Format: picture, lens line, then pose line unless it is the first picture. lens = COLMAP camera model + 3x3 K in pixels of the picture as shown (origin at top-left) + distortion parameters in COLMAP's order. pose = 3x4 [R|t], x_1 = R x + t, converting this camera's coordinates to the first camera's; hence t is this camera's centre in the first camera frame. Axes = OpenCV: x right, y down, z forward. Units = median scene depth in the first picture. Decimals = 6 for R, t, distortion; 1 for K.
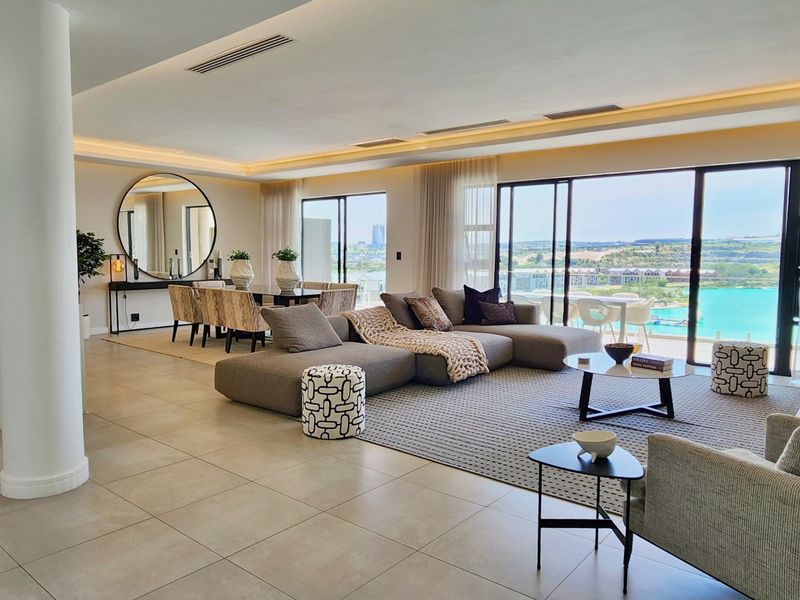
lens RADIAL K [[583.0, 0, 400.0], [0, 583.0, 300.0], [0, 0, 1]] dist [-0.000939, 0.000973]
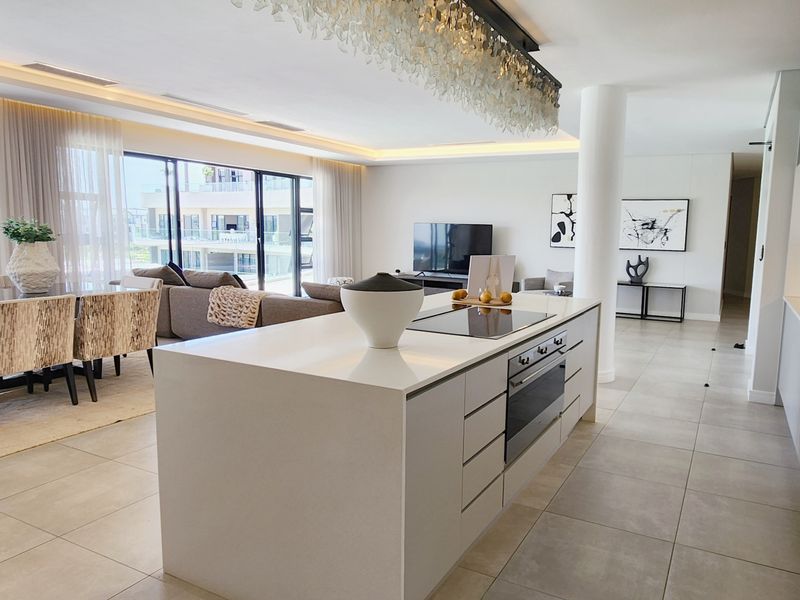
lens RADIAL K [[583.0, 0, 400.0], [0, 583.0, 300.0], [0, 0, 1]] dist [-0.000939, 0.000973]
pose [[-0.169113, -0.133494, 0.976514, -0.874096], [0.065965, 0.987030, 0.146356, -0.073744], [-0.983387, 0.089166, -0.158114, 0.752778]]
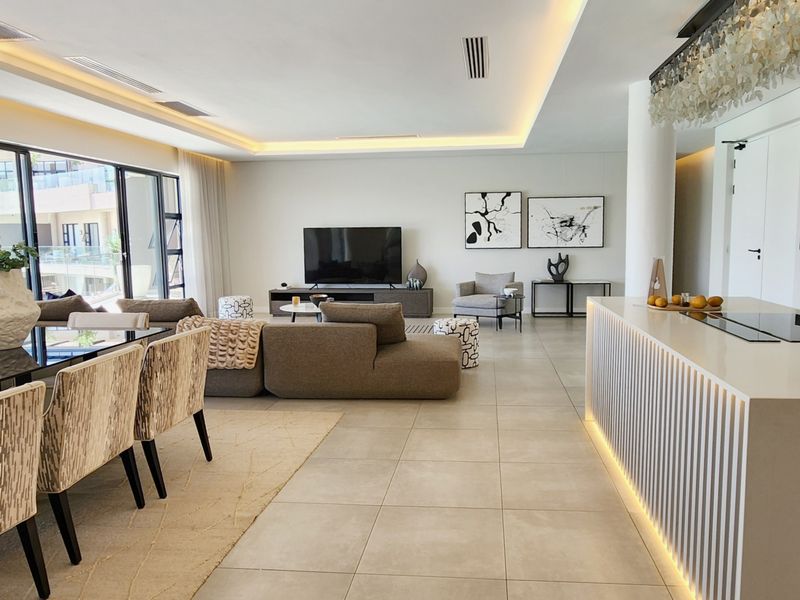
lens RADIAL K [[638.4, 0, 400.0], [0, 638.4, 300.0], [0, 0, 1]] dist [0.000958, -0.001610]
pose [[-0.524772, -0.091818, 0.846276, -0.772104], [0.083397, 0.983838, 0.158457, -0.088159], [-0.847147, 0.153731, -0.508634, 0.927223]]
